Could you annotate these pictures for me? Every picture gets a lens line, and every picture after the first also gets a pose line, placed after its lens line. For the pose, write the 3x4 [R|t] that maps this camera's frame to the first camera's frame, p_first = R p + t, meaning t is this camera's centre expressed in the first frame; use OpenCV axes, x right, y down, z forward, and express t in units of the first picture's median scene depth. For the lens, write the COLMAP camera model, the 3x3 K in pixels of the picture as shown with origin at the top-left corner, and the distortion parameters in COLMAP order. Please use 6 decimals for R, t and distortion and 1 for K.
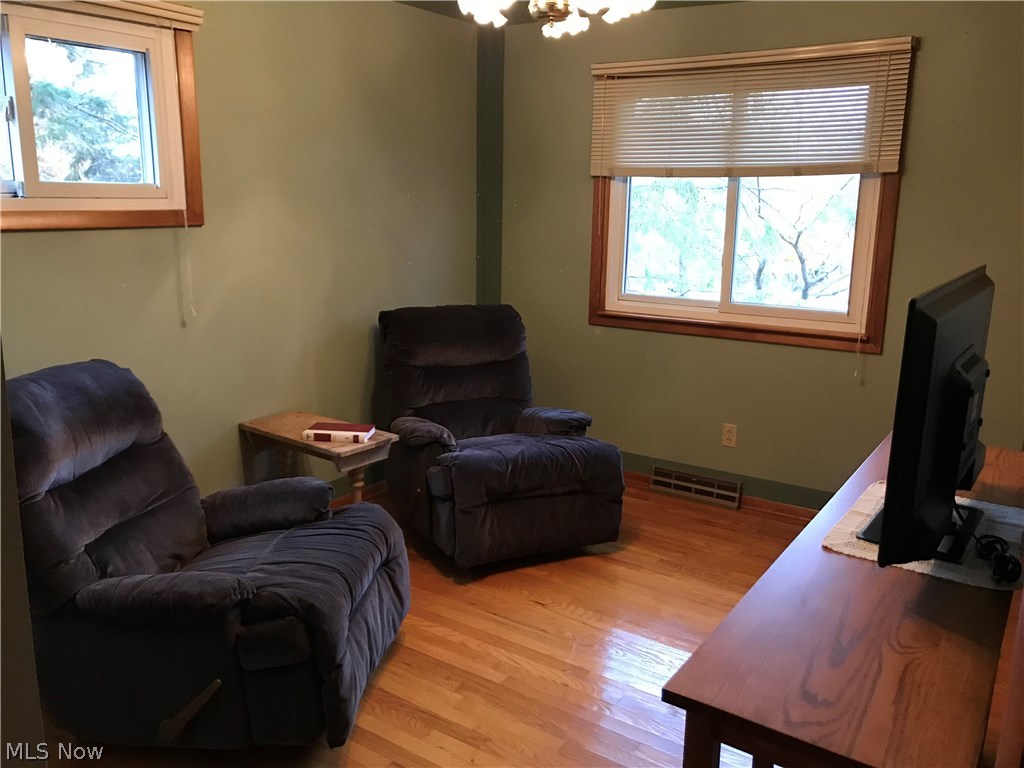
lens RADIAL K [[830.0, 0, 512.0], [0, 830.0, 384.0], [0, 0, 1]] dist [0.018721, -0.005434]
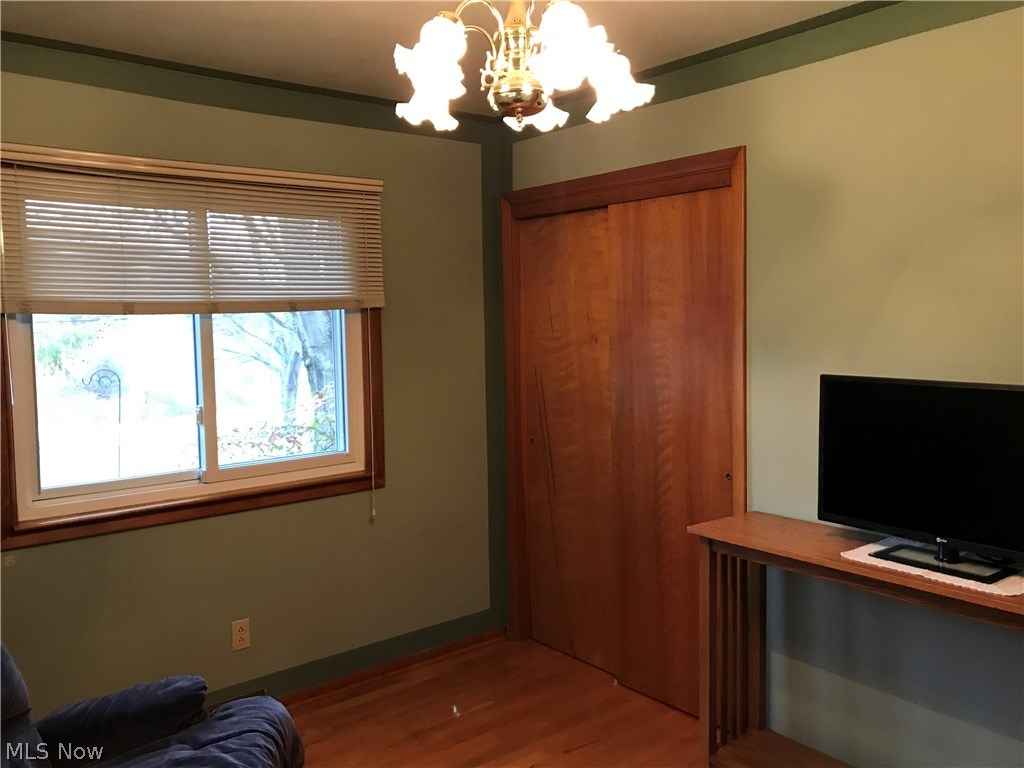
lens RADIAL K [[830.0, 0, 512.0], [0, 830.0, 384.0], [0, 0, 1]] dist [0.018721, -0.005434]
pose [[0.306650, -0.090581, 0.947502, -0.406129], [0.238132, 0.971105, 0.015768, -0.126513], [-0.921552, 0.220796, 0.319360, 0.492654]]
